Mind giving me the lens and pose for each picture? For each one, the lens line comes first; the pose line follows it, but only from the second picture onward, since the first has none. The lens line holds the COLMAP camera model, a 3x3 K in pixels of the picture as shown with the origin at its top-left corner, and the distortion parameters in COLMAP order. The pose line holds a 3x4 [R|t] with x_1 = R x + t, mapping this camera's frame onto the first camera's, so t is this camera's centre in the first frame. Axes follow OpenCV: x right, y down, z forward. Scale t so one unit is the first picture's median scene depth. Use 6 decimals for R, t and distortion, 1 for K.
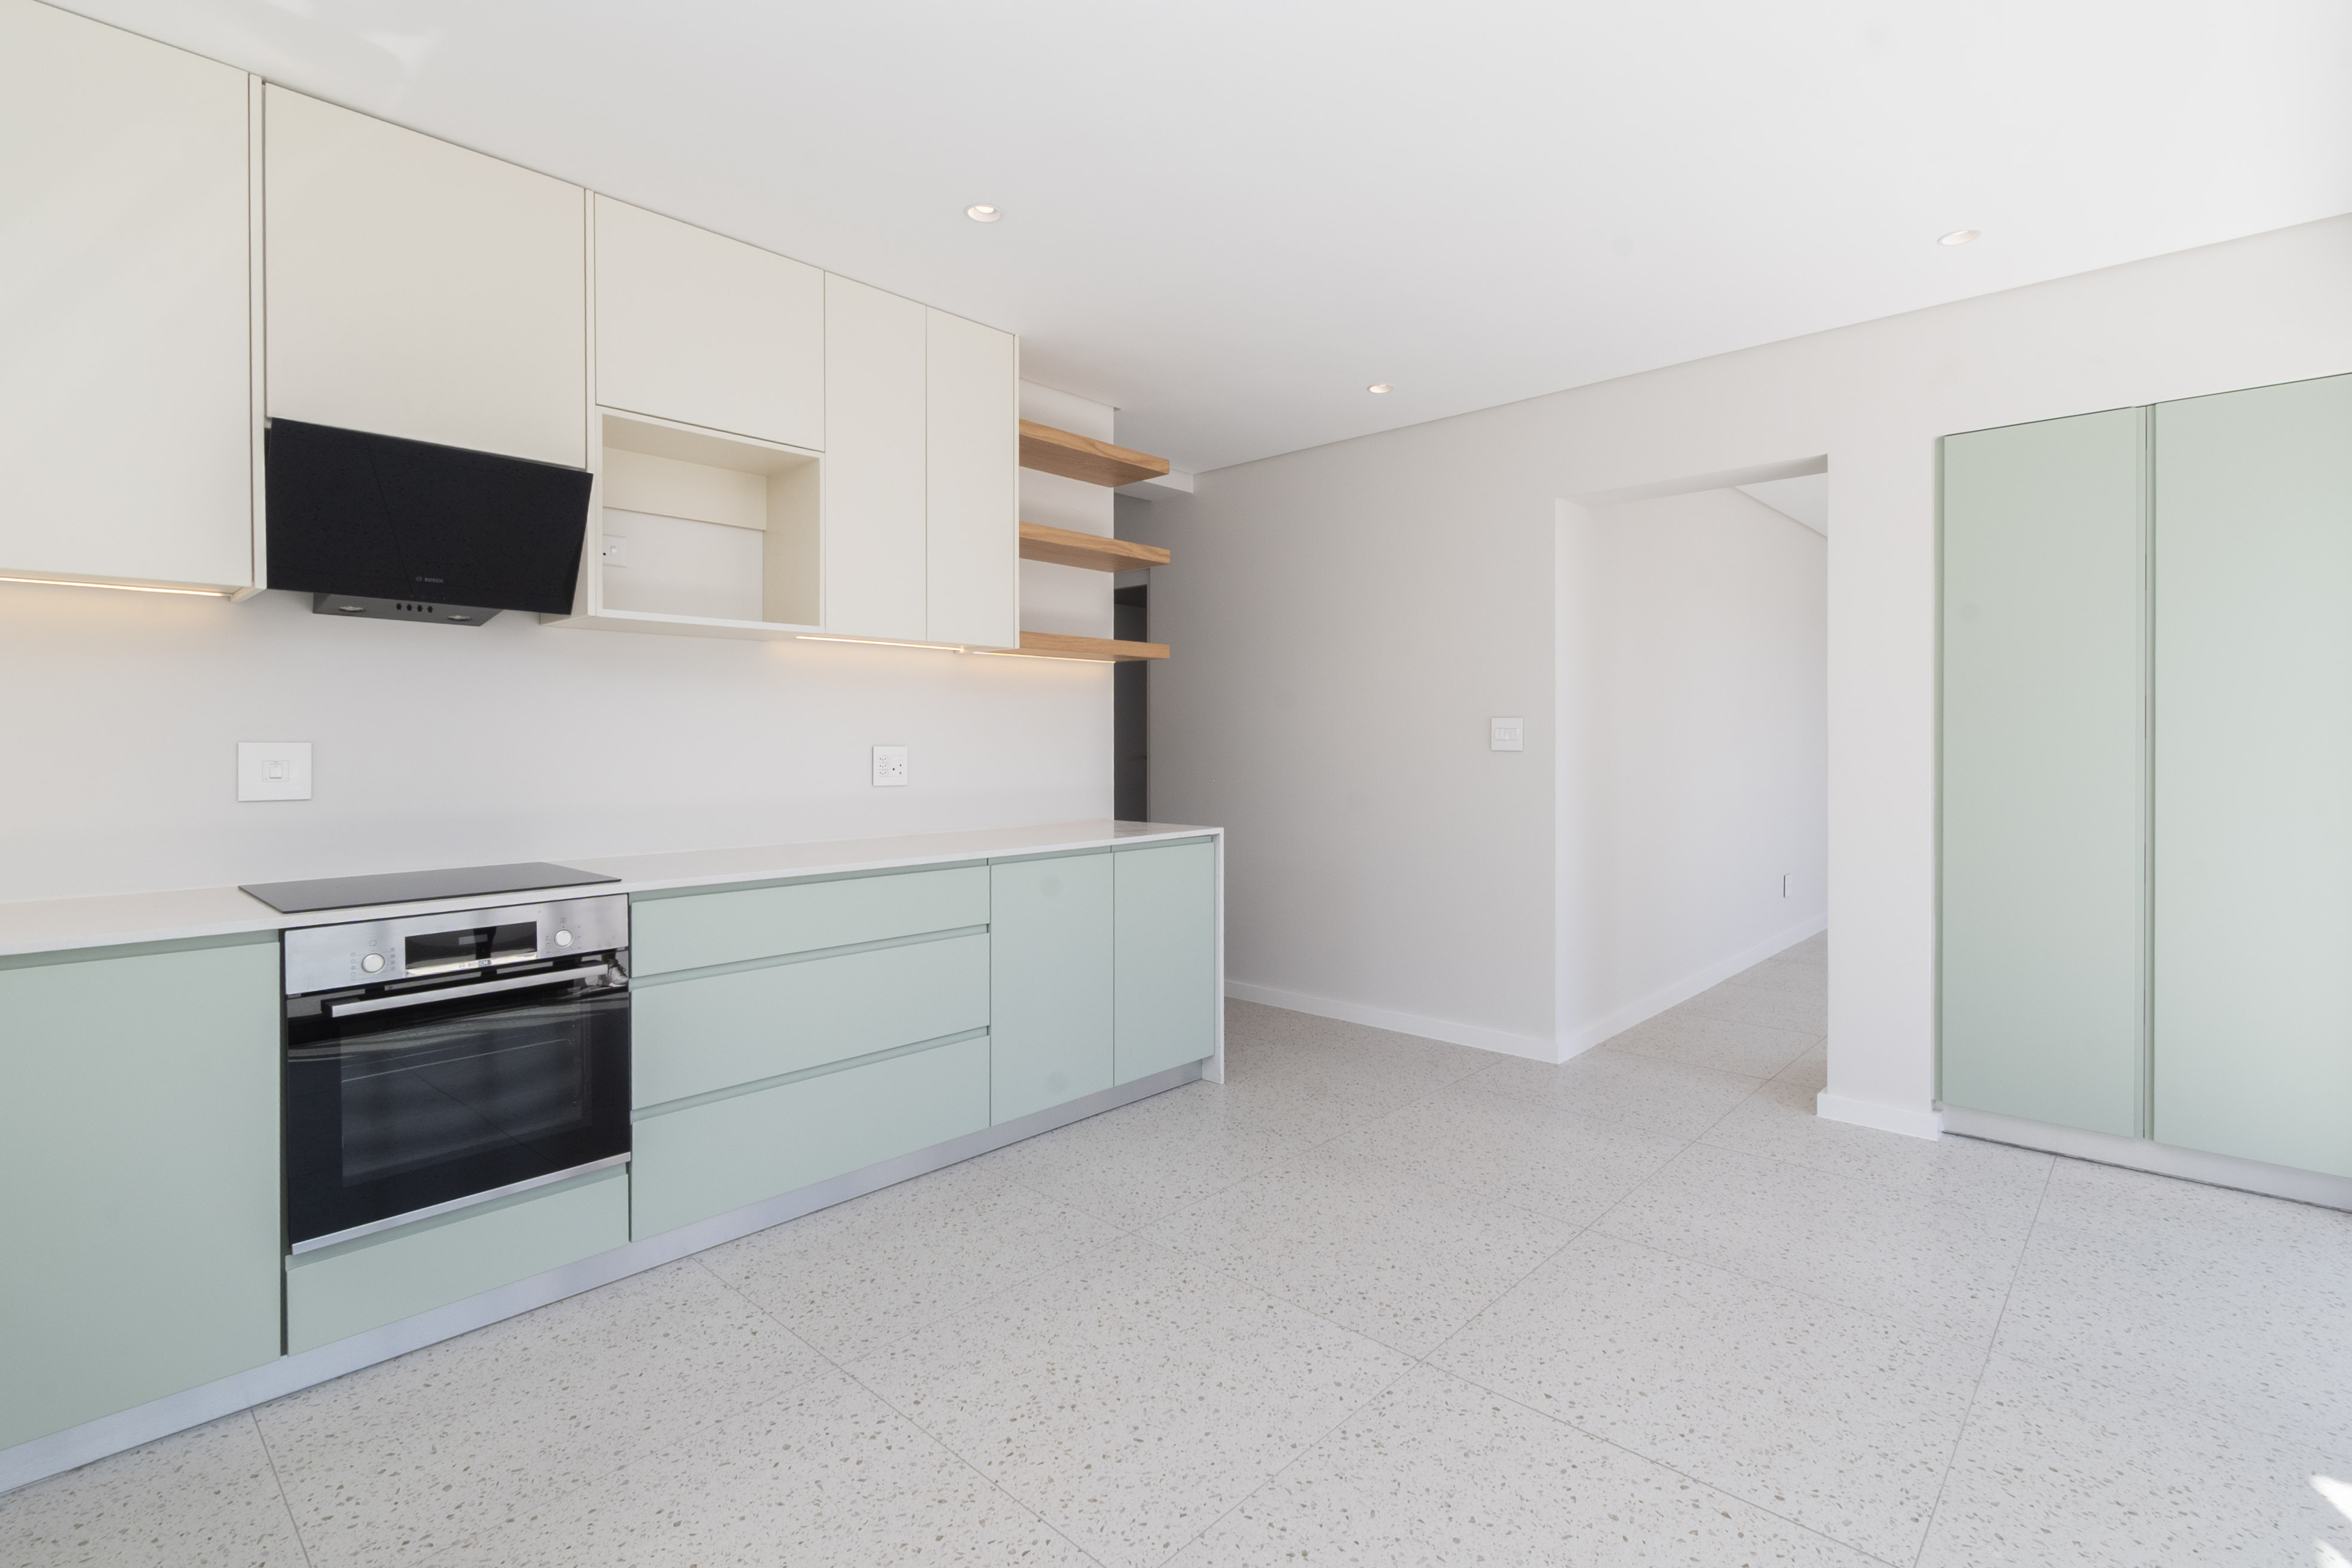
lens RADIAL K [[1087.7, 0, 1180.1], [0, 1087.7, 771.5], [0, 0, 1]] dist [0.013523, -0.007504]
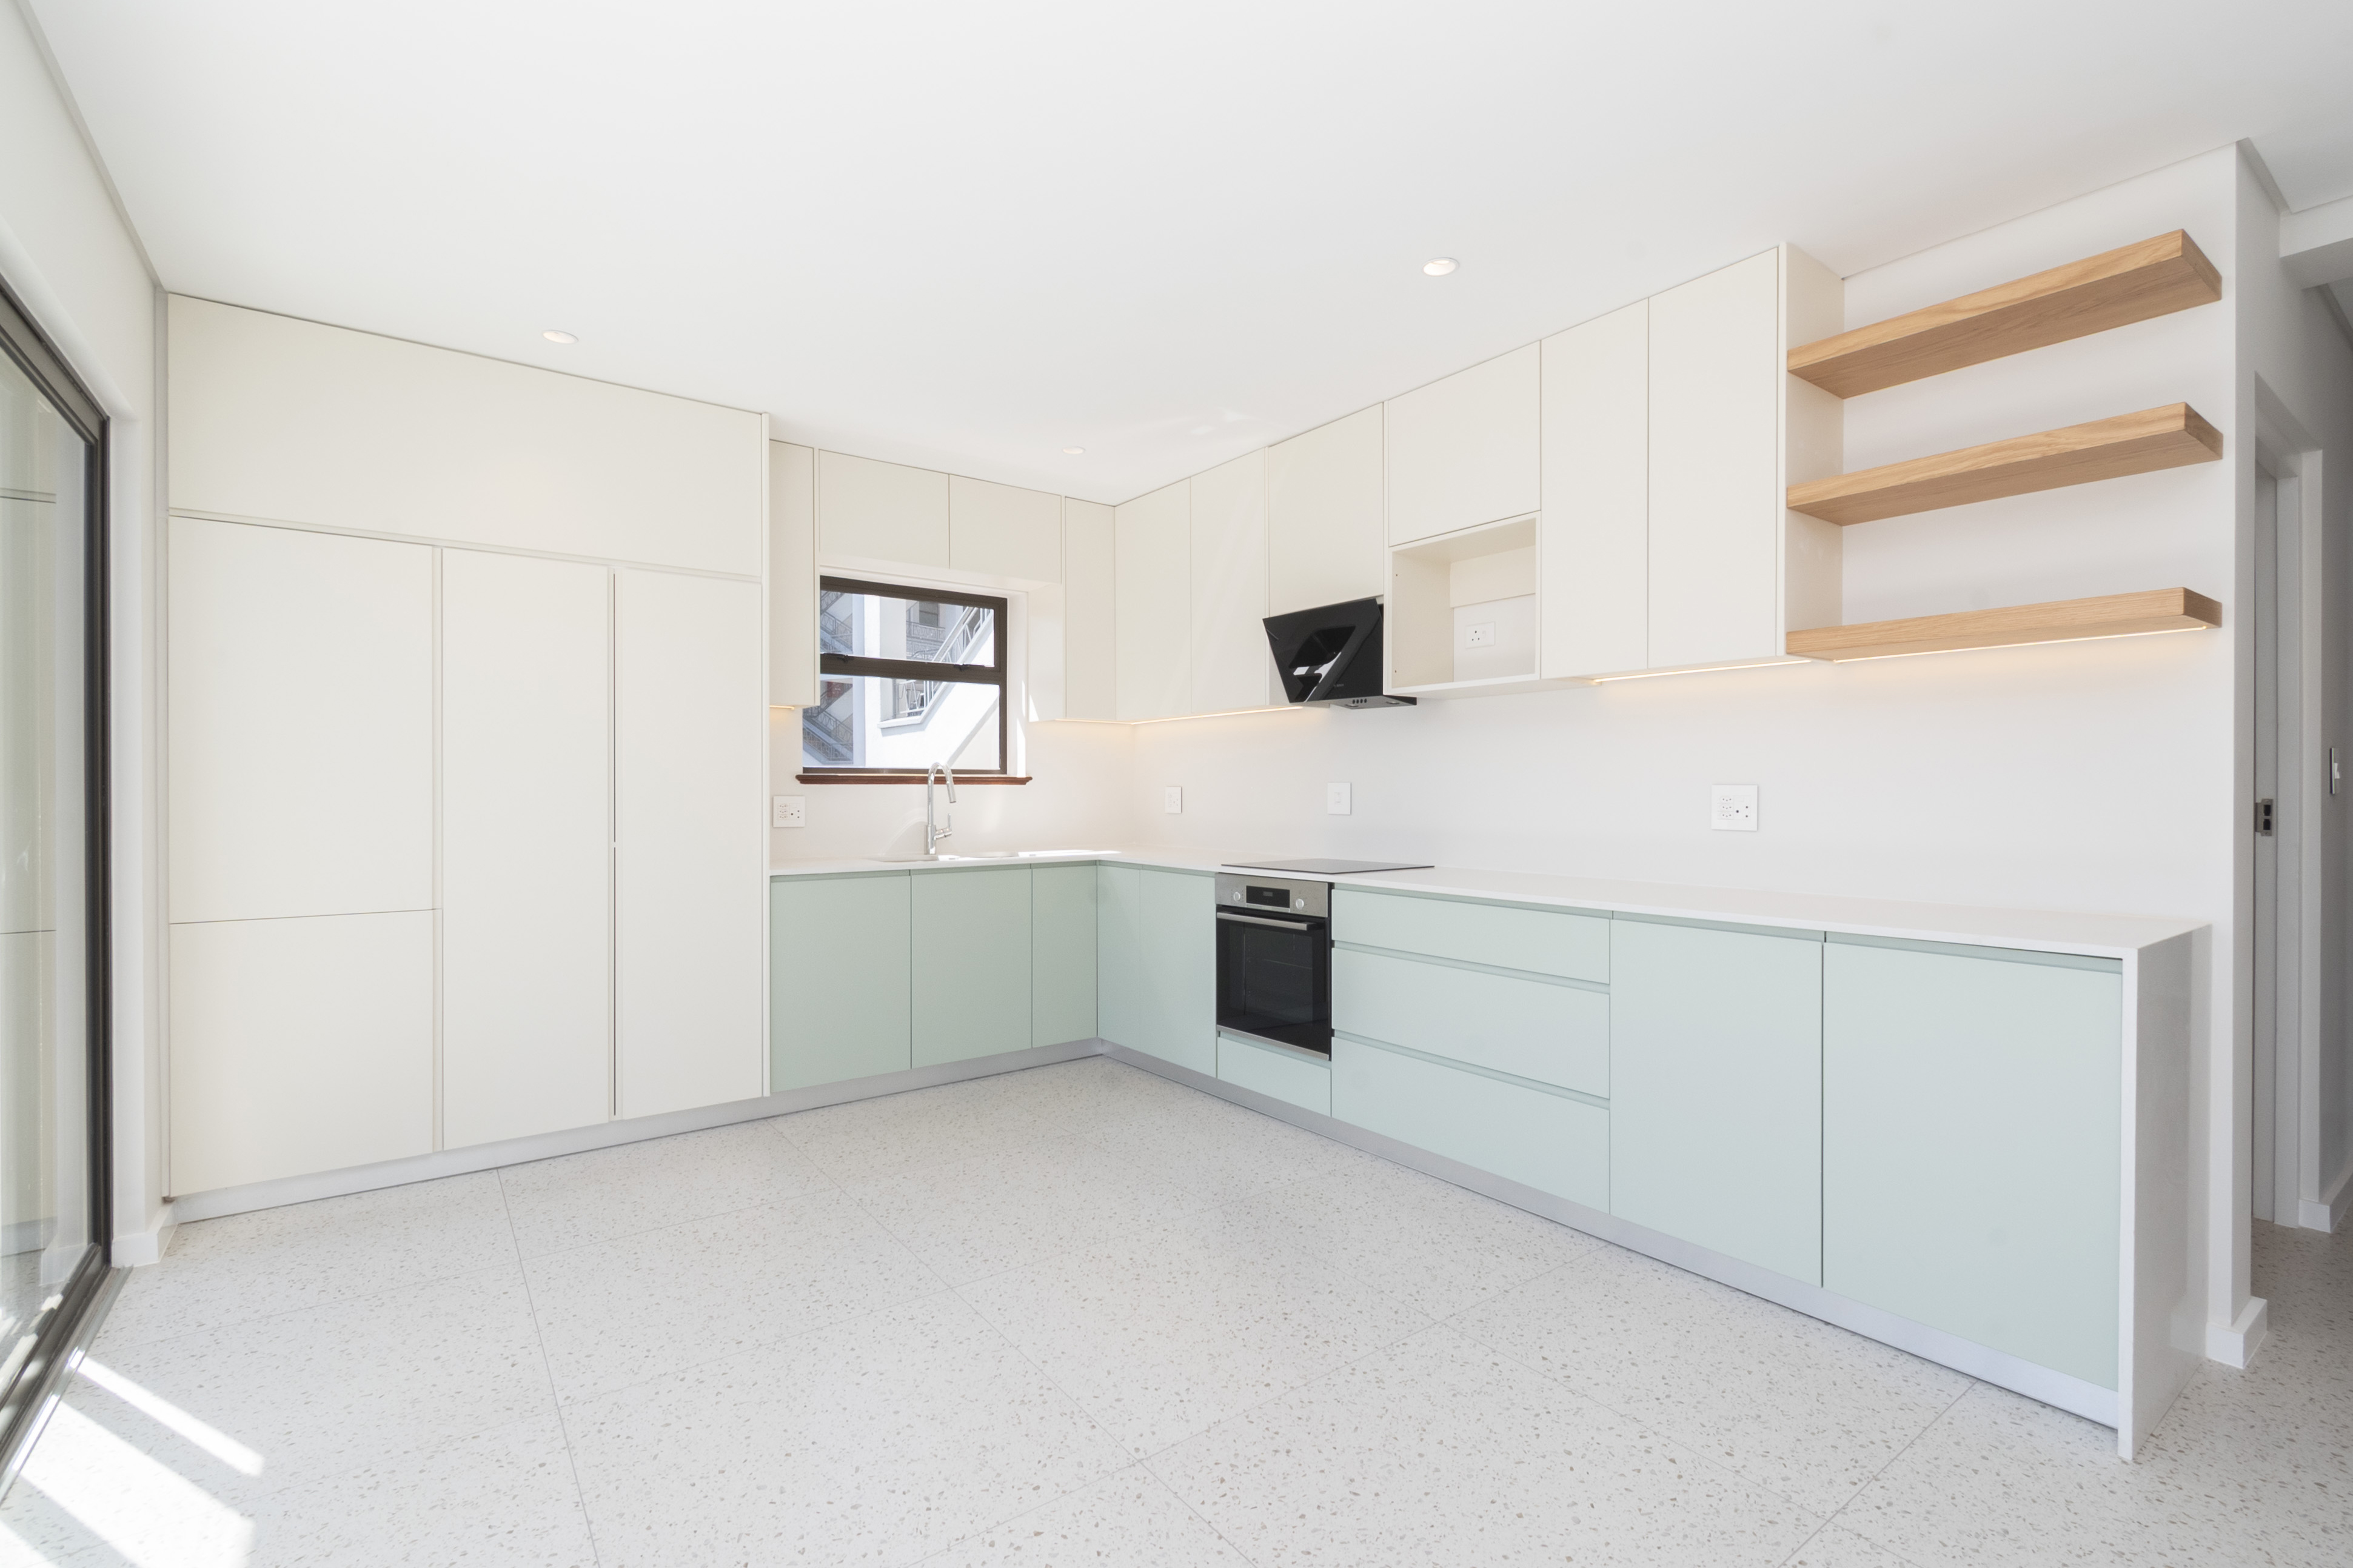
lens RADIAL K [[1088.0, 0, 1190.5], [0, 1088.0, 797.7], [0, 0, 1]] dist [0.013523, -0.007504]
pose [[-0.188156, 0.010017, -0.982088, 0.937112], [-0.023063, 0.999627, 0.014615, -0.020995], [0.981868, 0.025400, -0.187855, 1.022867]]
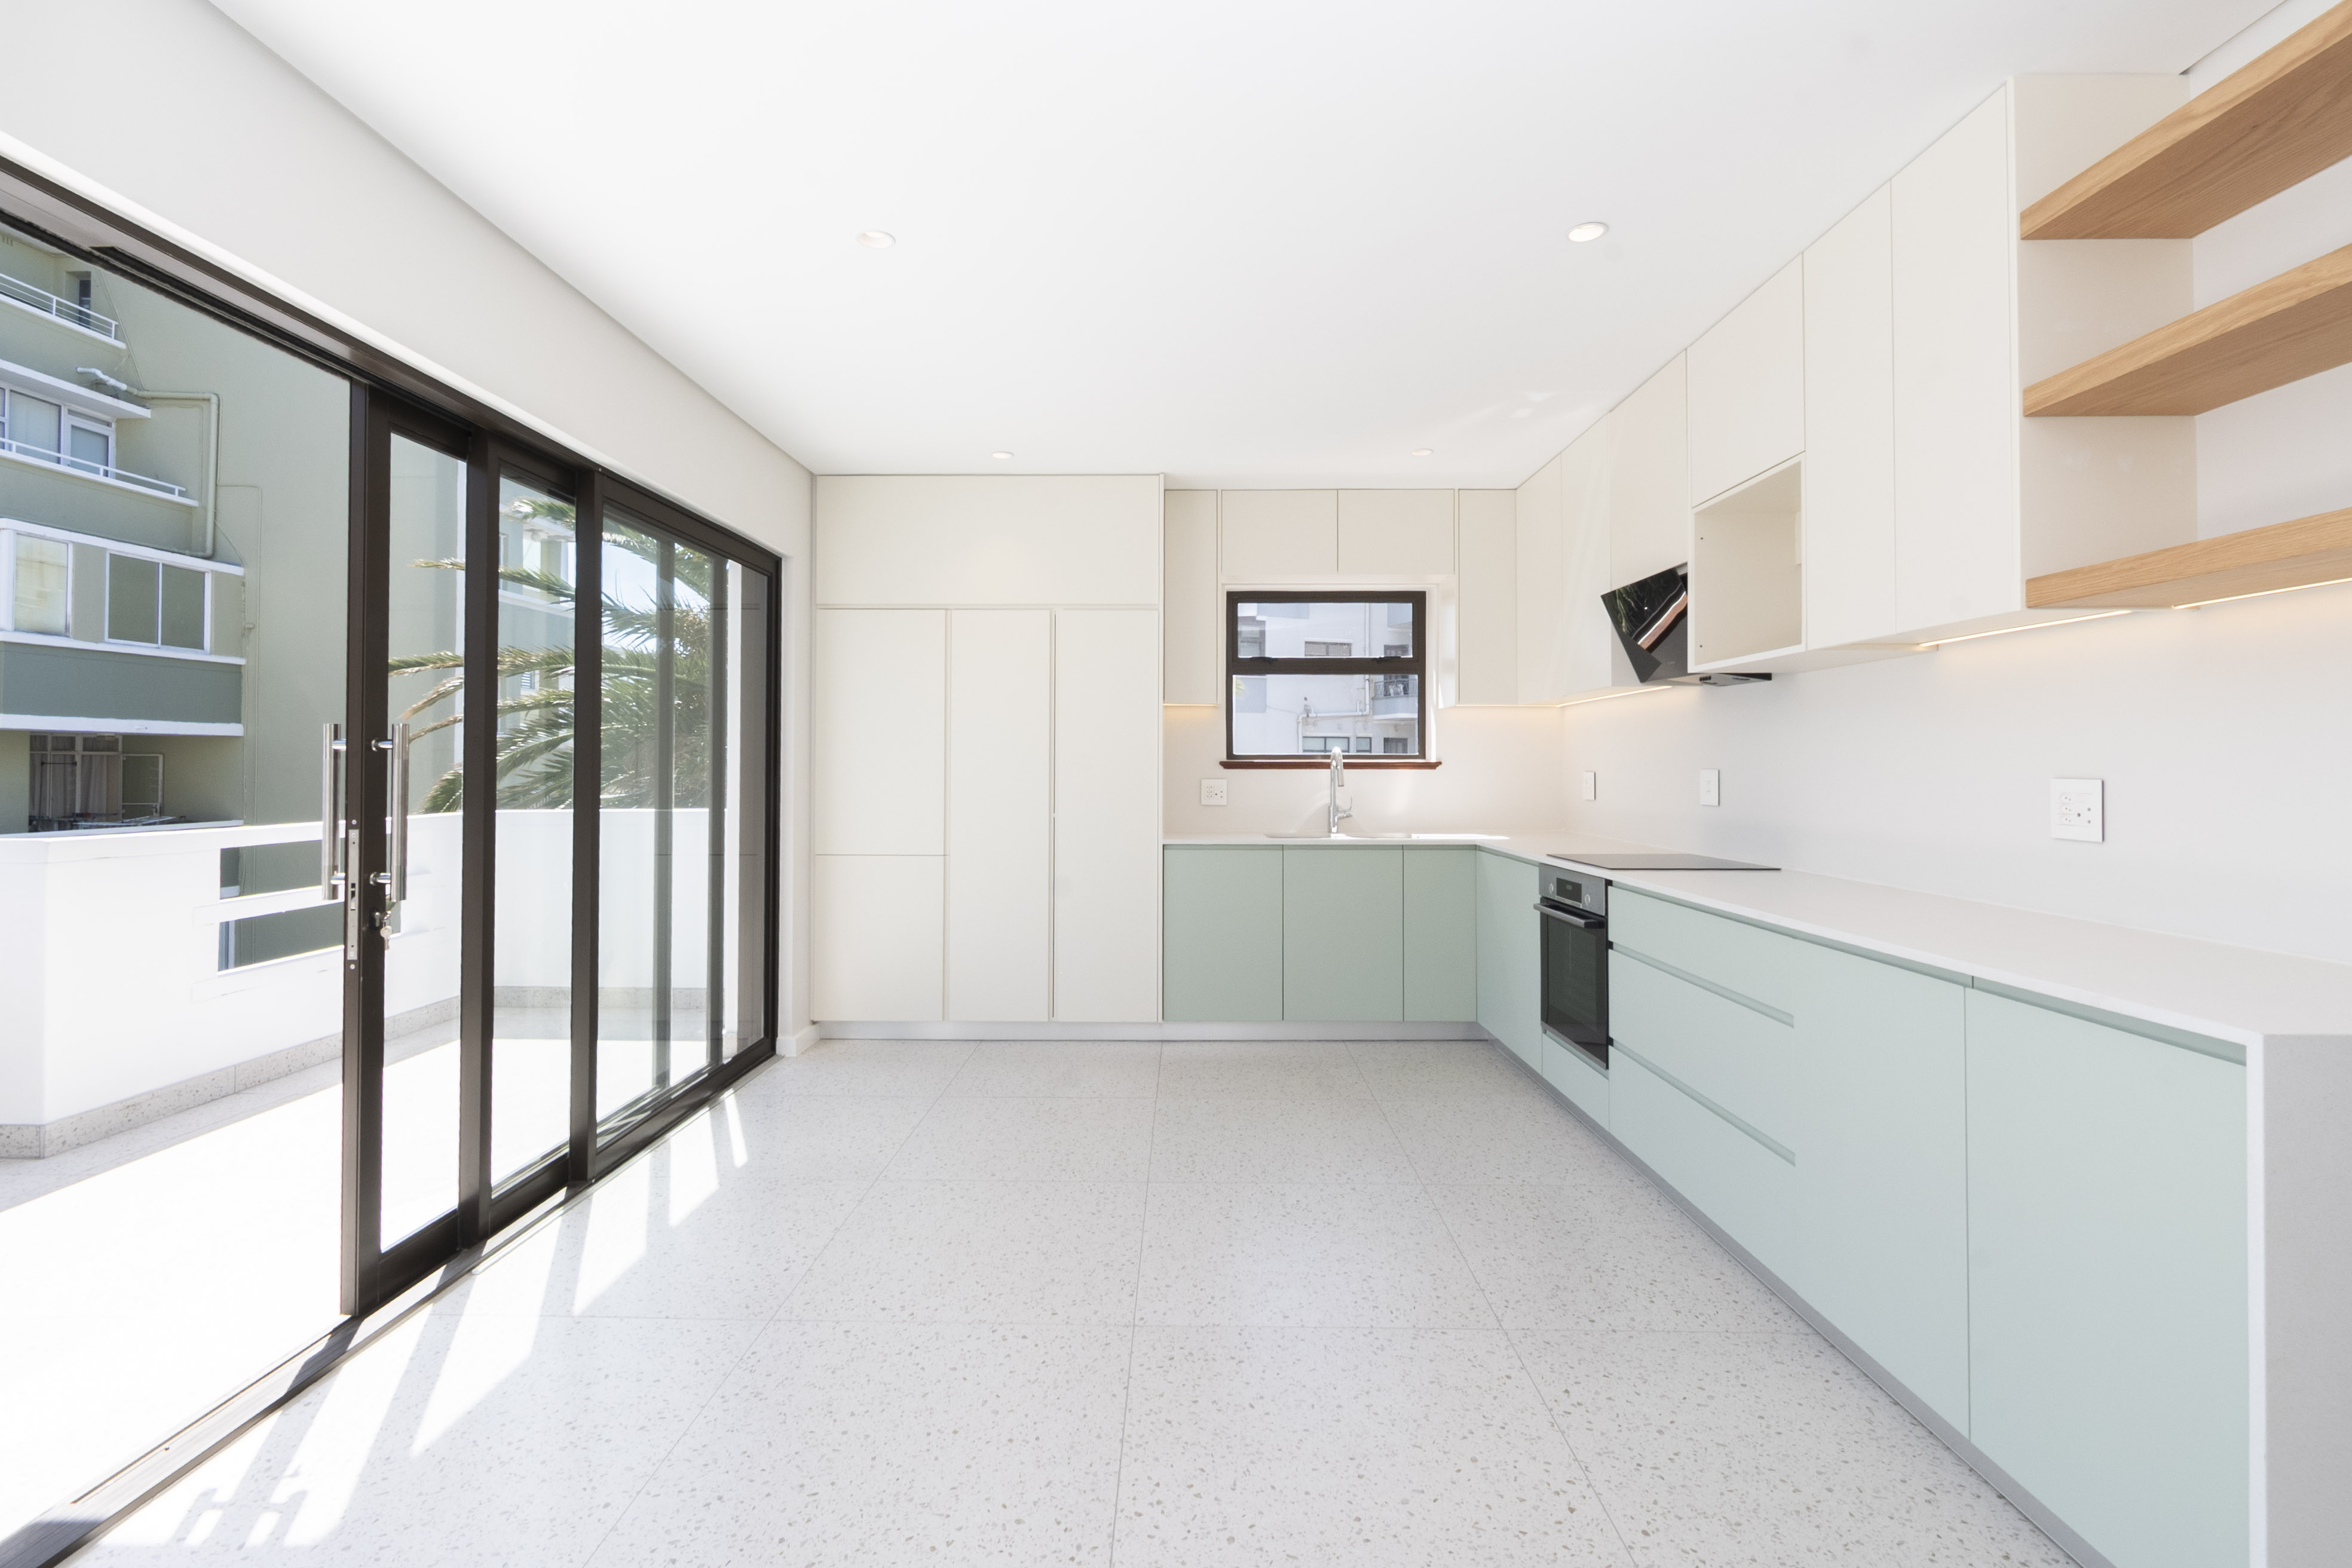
lens RADIAL K [[1087.7, 0, 1149.0], [0, 1087.7, 767.6], [0, 0, 1]] dist [0.013523, -0.007504]
pose [[-0.762292, 0.001803, -0.647230, 0.795901], [-0.015968, 0.999639, 0.021591, -0.049046], [0.647036, 0.026794, -0.761989, 1.577860]]
